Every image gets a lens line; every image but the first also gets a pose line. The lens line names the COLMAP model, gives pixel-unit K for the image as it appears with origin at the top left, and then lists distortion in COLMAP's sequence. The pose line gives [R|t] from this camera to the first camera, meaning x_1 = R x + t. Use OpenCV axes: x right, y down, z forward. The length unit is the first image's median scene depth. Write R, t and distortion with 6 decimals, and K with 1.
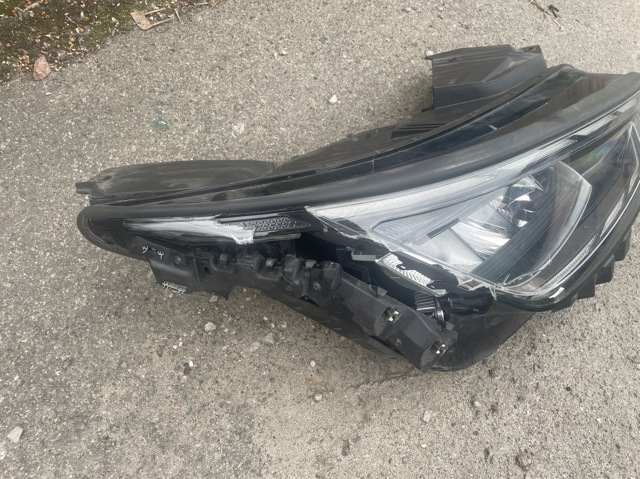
lens RADIAL K [[484.7, 0, 321.5], [0, 484.7, 242.5], [0, 0, 1]] dist [0.085636, -0.120496]
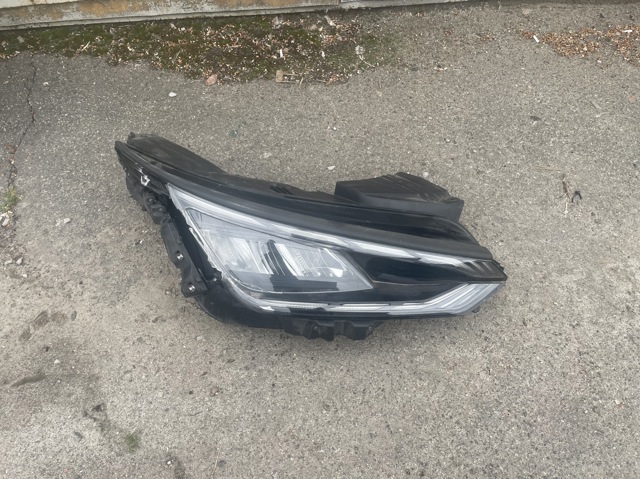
lens RADIAL K [[484.7, 0, 317.6], [0, 484.7, 243.1], [0, 0, 1]] dist [0.085636, -0.120496]
pose [[0.715674, 0.511154, -0.475954, 1.144400], [-0.545651, 0.834575, 0.075822, -0.269281], [0.435976, 0.205441, 0.876196, -0.368591]]
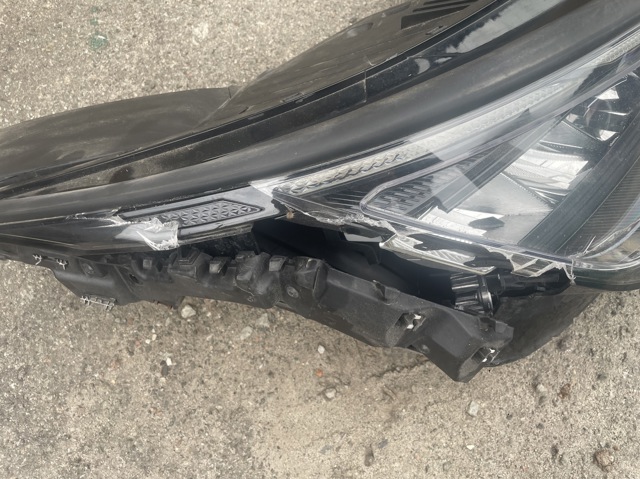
lens RADIAL K [[484.7, 0, 322.1], [0, 484.7, 242.4], [0, 0, 1]] dist [0.085636, -0.120496]
pose [[0.990704, -0.083341, -0.107519, 0.084408], [0.105759, 0.968970, 0.223410, -0.094464], [0.085563, -0.232704, 0.968776, 0.295315]]
